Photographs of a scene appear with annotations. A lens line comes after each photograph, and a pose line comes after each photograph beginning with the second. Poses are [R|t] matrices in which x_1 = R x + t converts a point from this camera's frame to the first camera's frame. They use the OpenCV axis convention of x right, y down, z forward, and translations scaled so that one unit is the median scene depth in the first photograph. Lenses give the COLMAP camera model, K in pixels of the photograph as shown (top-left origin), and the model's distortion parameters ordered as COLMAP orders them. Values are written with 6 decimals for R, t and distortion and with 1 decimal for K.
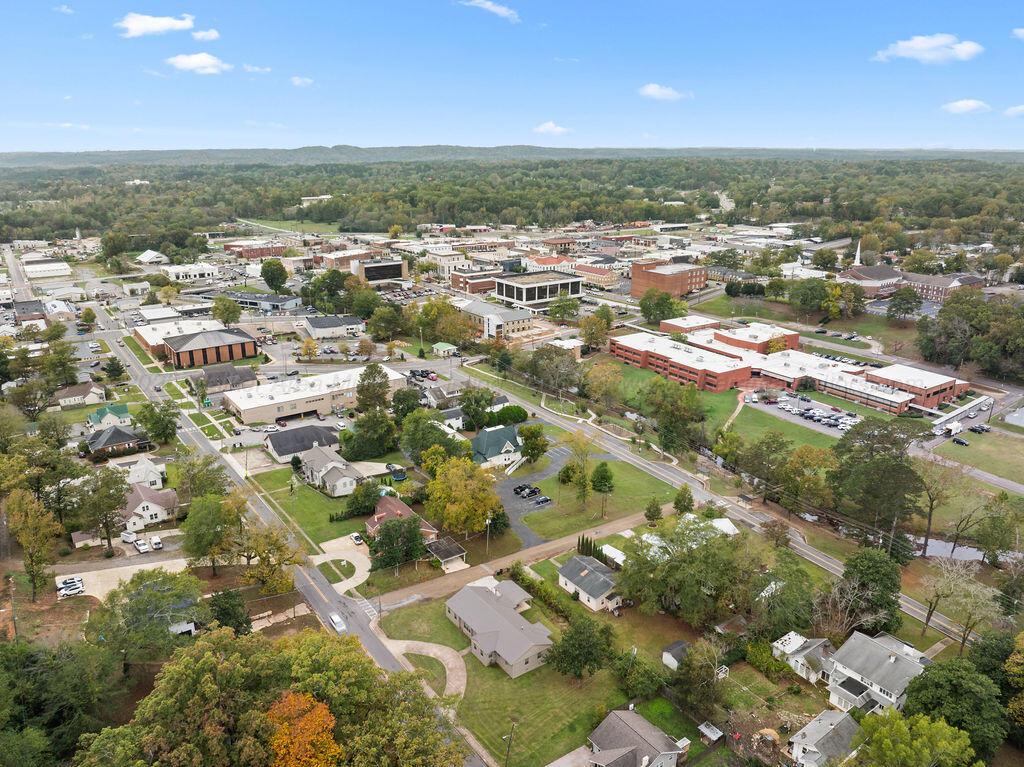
lens RADIAL K [[739.7, 0, 516.6], [0, 739.7, 382.5], [0, 0, 1]] dist [-0.008914, -0.067860]
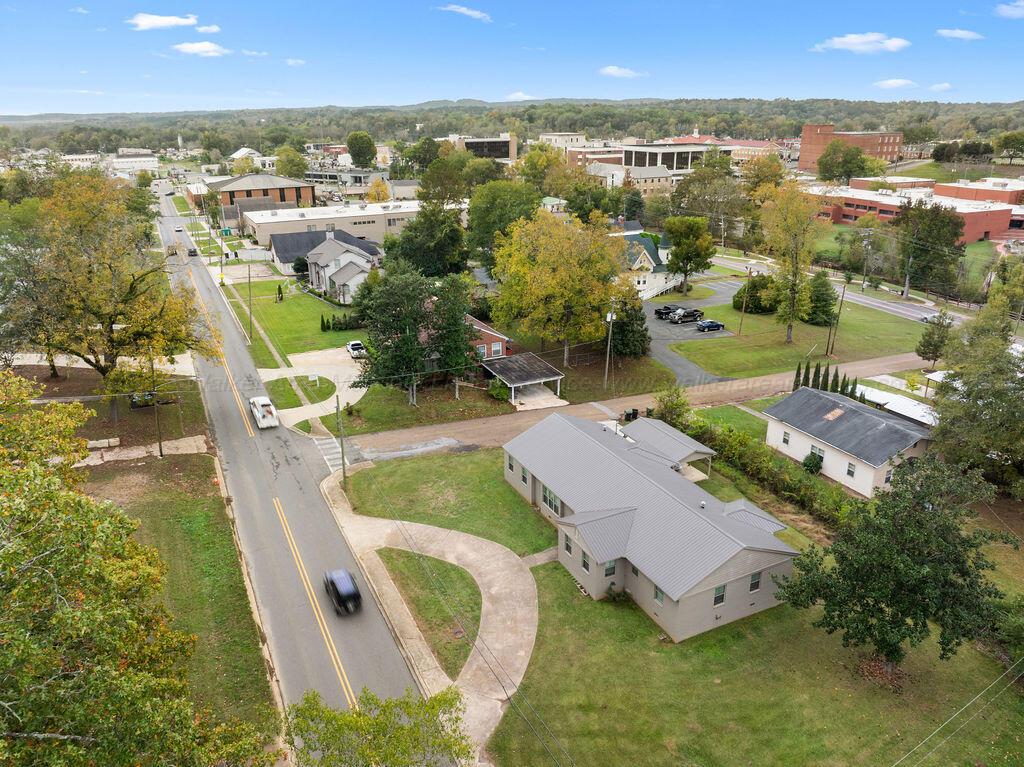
lens RADIAL K [[733.0, 0, 516.3], [0, 733.0, 380.8], [0, 0, 1]] dist [-0.031364, -0.009179]
pose [[0.987017, 0.046696, -0.153675, -0.016000], [-0.039746, 0.998057, 0.047992, 0.140466], [0.155618, -0.041261, 0.986955, 0.346673]]
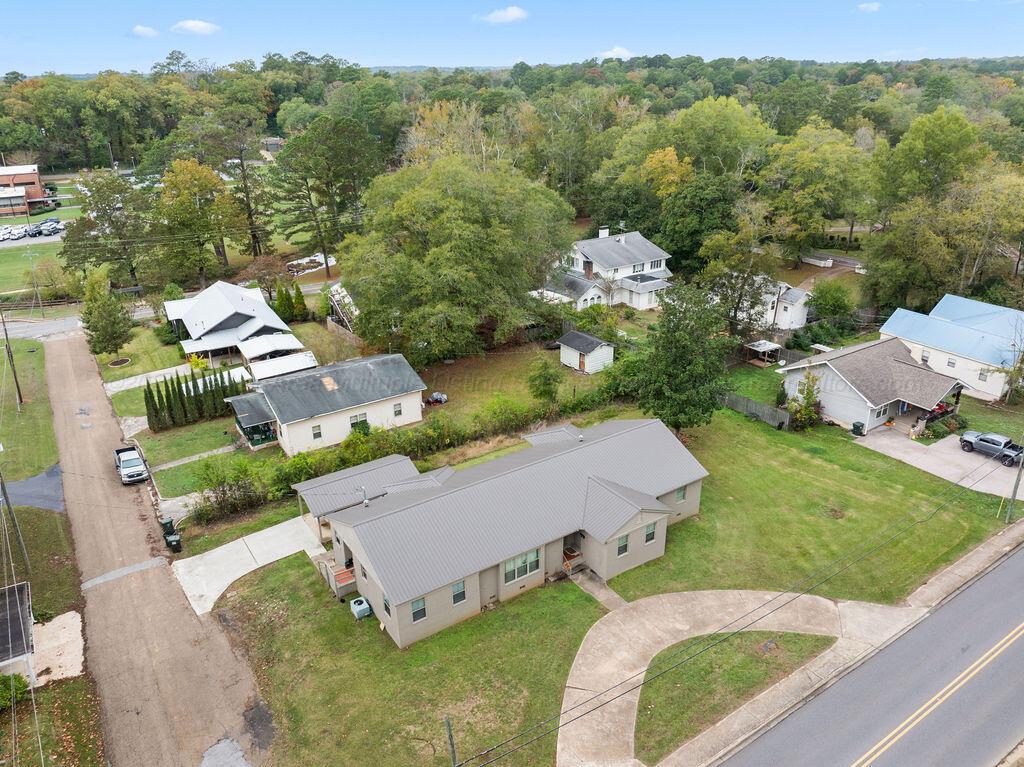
lens RADIAL K [[733.0, 0, 516.3], [0, 733.0, 380.8], [0, 0, 1]] dist [-0.031364, -0.009179]
pose [[0.031003, -0.387392, 0.921394, -0.172476], [0.317523, 0.877902, 0.358423, 0.089899], [-0.947744, 0.281452, 0.150224, 0.523961]]
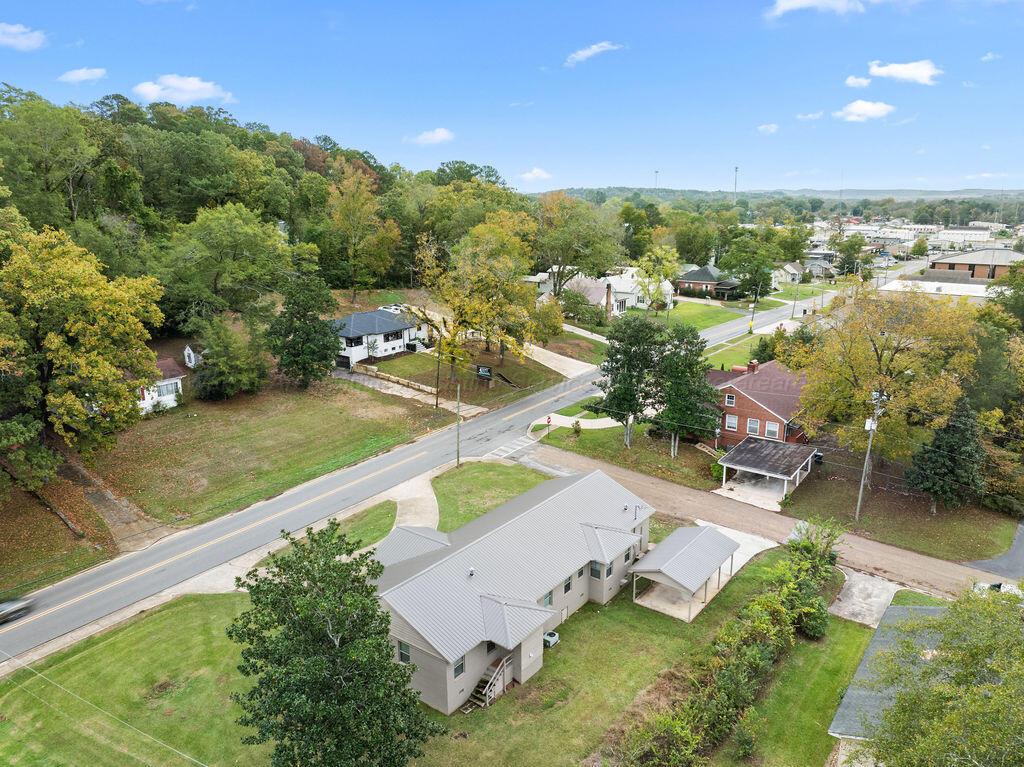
lens RADIAL K [[733.0, 0, 516.3], [0, 733.0, 380.8], [0, 0, 1]] dist [-0.031364, -0.009179]
pose [[0.300707, 0.230299, -0.925493, 0.153169], [-0.282537, 0.948358, 0.144188, 0.111279], [0.910905, 0.218128, 0.350246, 0.482291]]
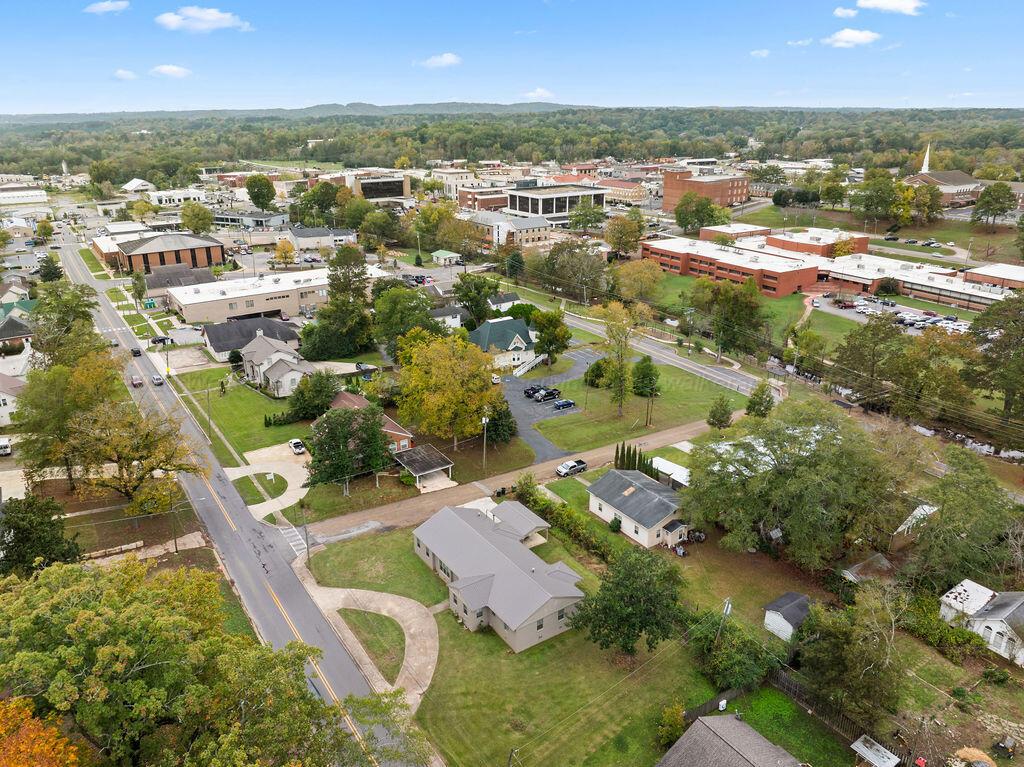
lens RADIAL K [[733.0, 0, 516.3], [0, 733.0, 380.8], [0, 0, 1]] dist [-0.031364, -0.009179]
pose [[0.999742, 0.003167, -0.022493, 0.003830], [-0.002136, 0.998952, 0.045714, 0.081026], [0.022614, -0.045654, 0.998701, 0.219809]]
